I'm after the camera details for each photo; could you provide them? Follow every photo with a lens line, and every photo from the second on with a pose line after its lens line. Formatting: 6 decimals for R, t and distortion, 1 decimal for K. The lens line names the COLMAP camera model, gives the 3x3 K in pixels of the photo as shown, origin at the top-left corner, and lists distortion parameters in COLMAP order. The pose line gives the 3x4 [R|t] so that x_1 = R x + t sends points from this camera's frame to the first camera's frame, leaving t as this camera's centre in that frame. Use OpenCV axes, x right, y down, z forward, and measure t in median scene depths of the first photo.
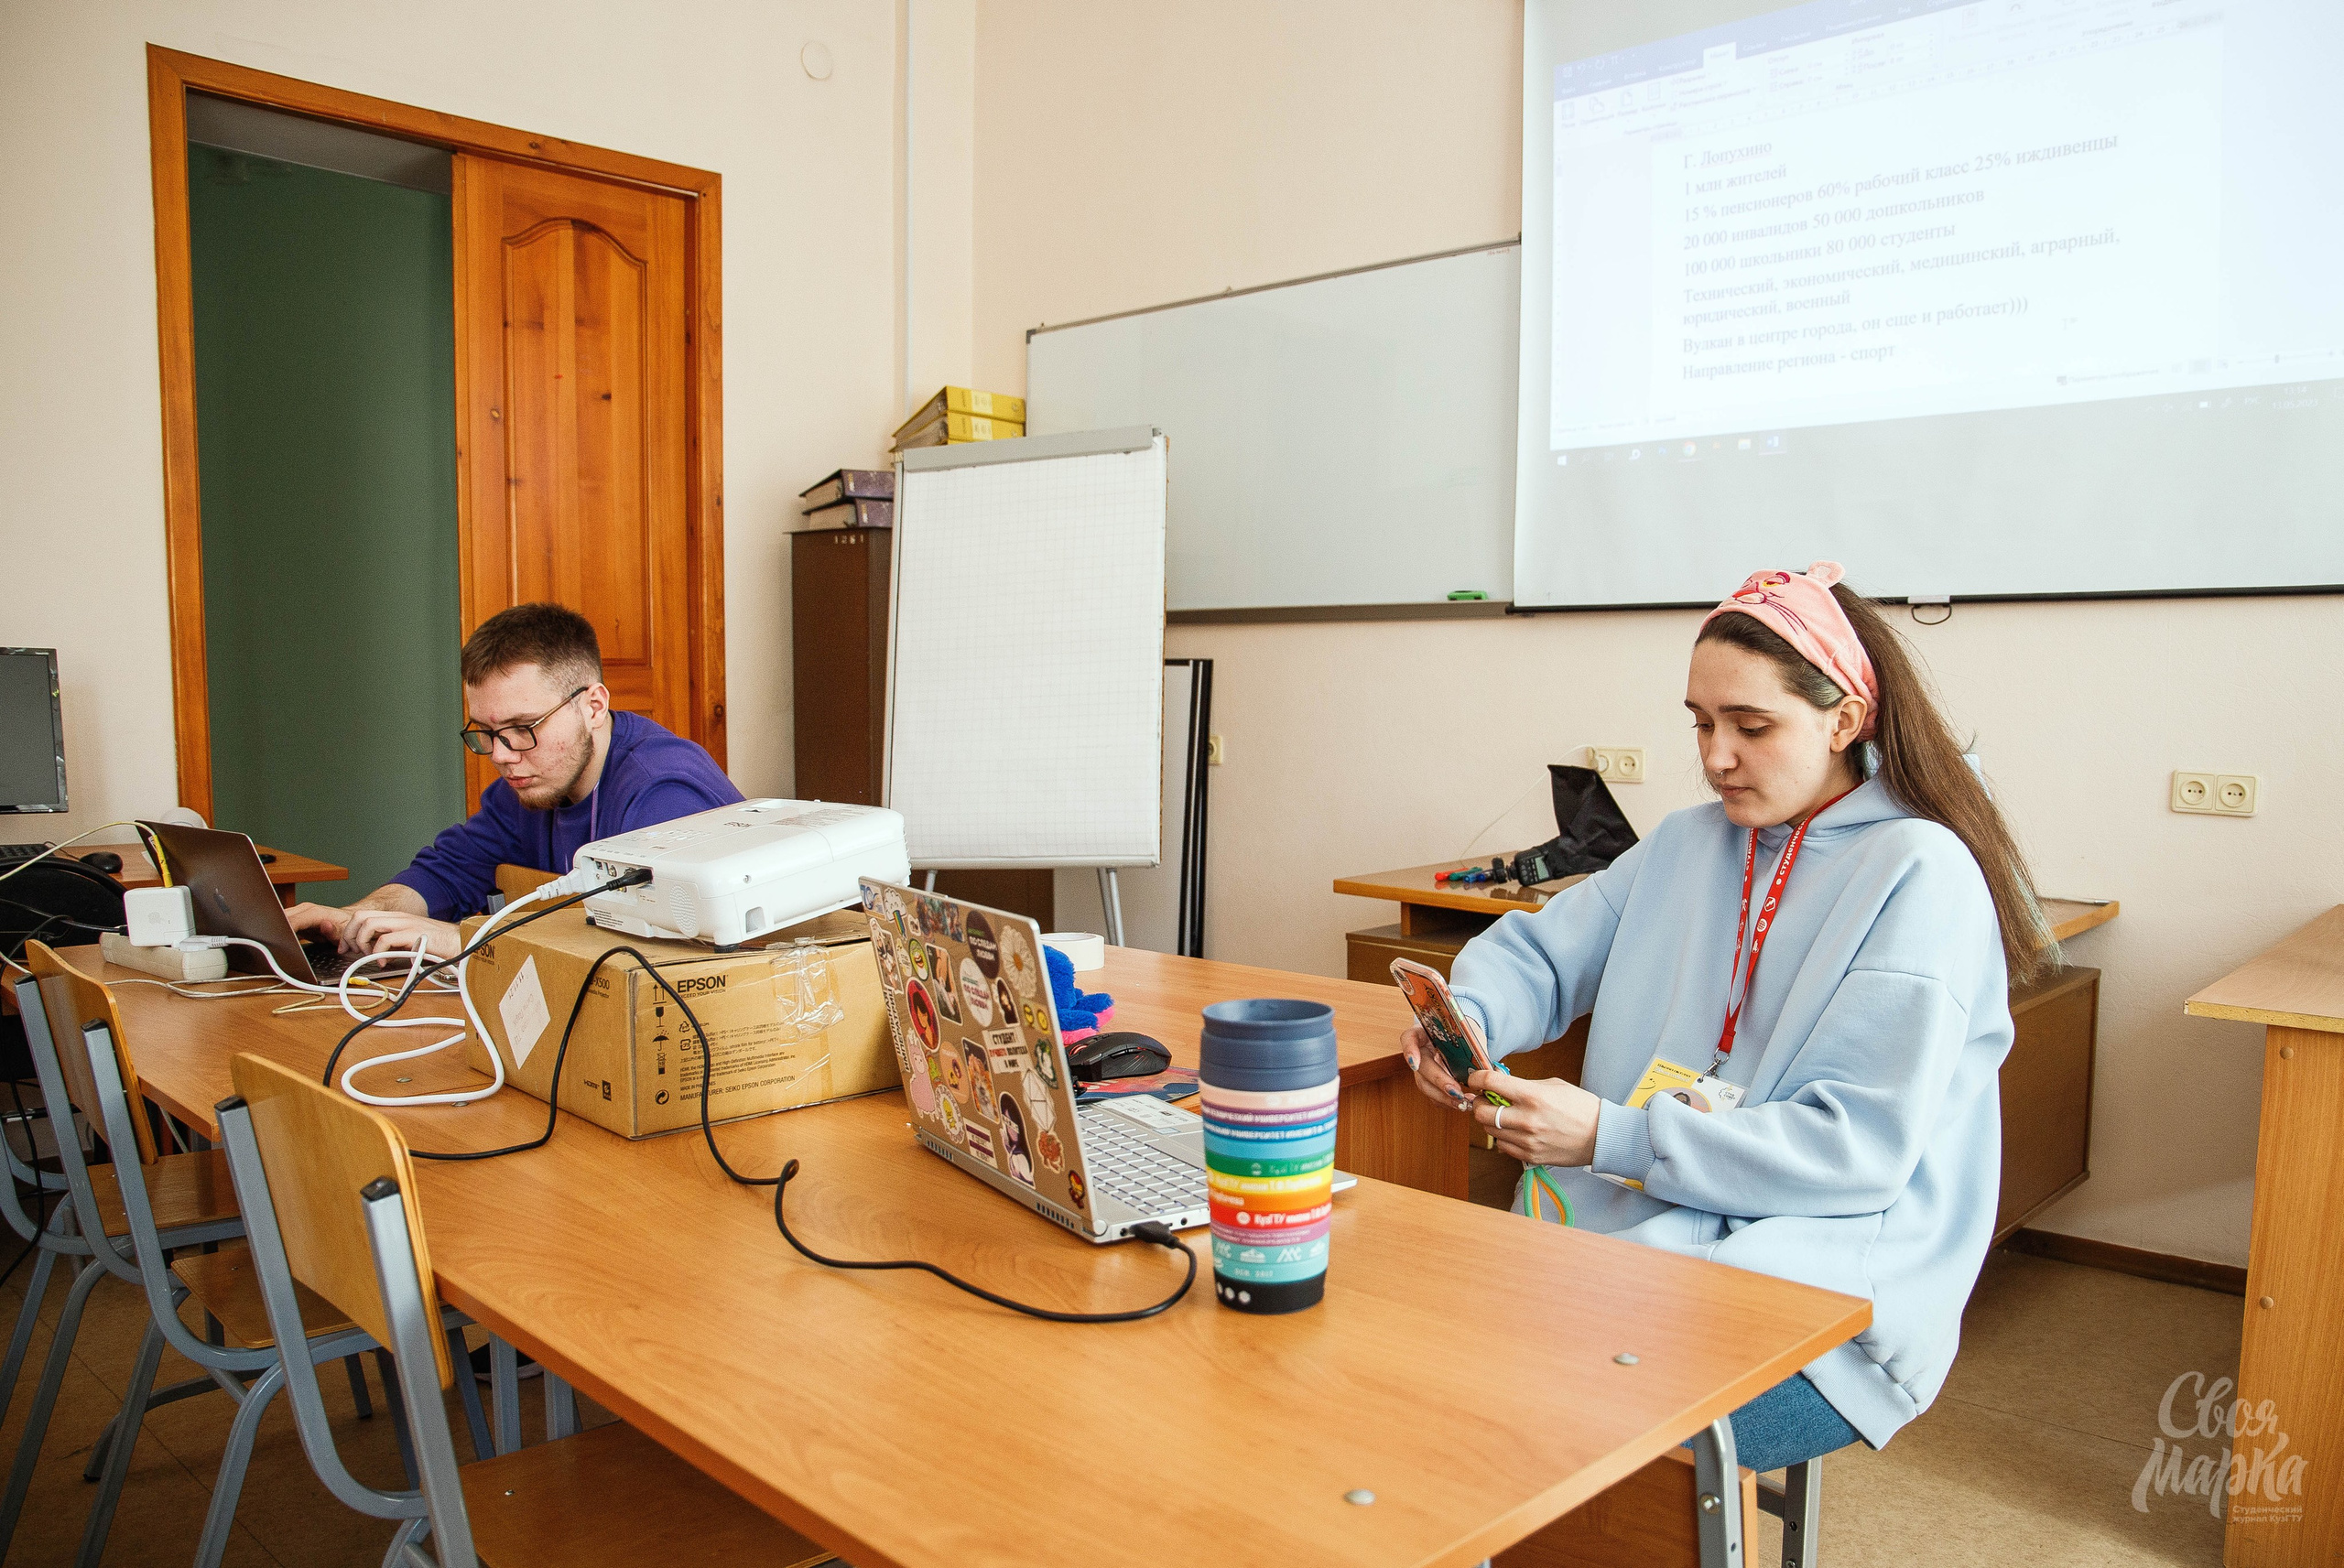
lens RADIAL K [[1757.4, 0, 1289.8], [0, 1757.4, 846.4], [0, 0, 1]] dist [-0.121844, 0.089877]
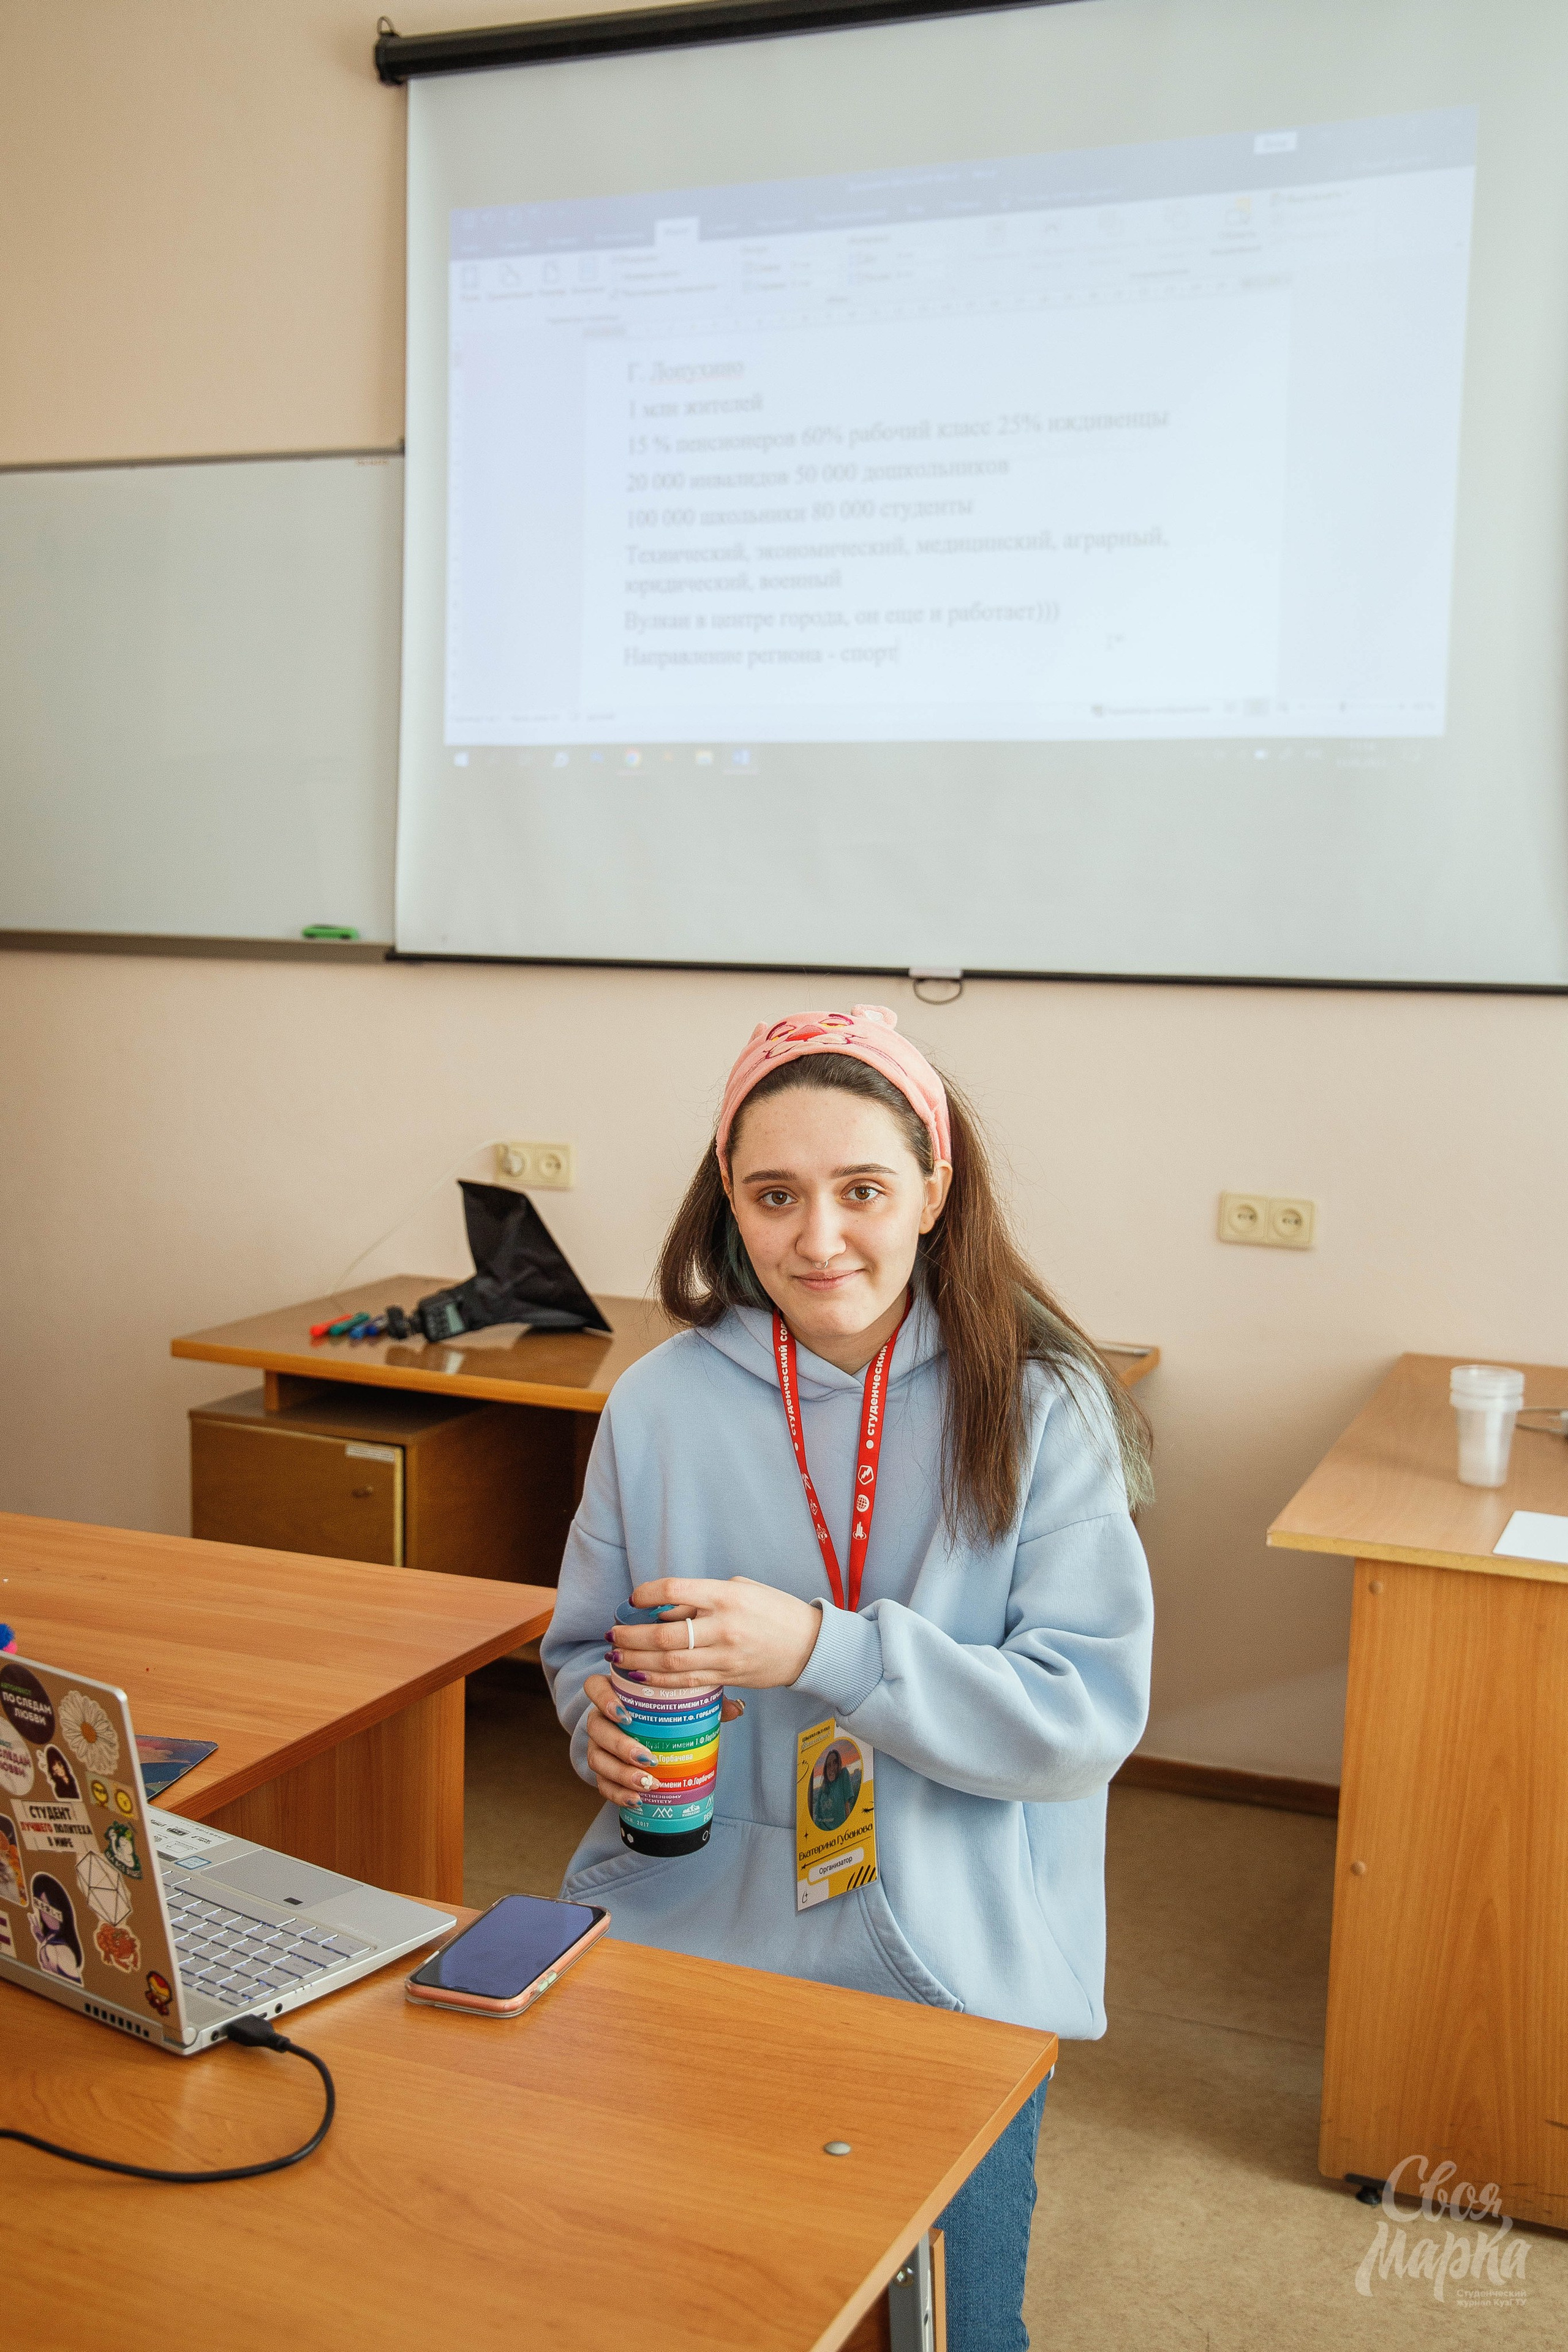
lens RADIAL K [[2492.8, 0, 780.0], [0, 2492.8, 1210.3], [0, 0, 1]] dist [-0.014183, 0.150977]
pose [[0.946173, -0.019690, 0.323061, -0.073352], [0.009068, 0.999369, 0.034353, -0.072479], [-0.323533, -0.029574, 0.945755, -0.072447]]
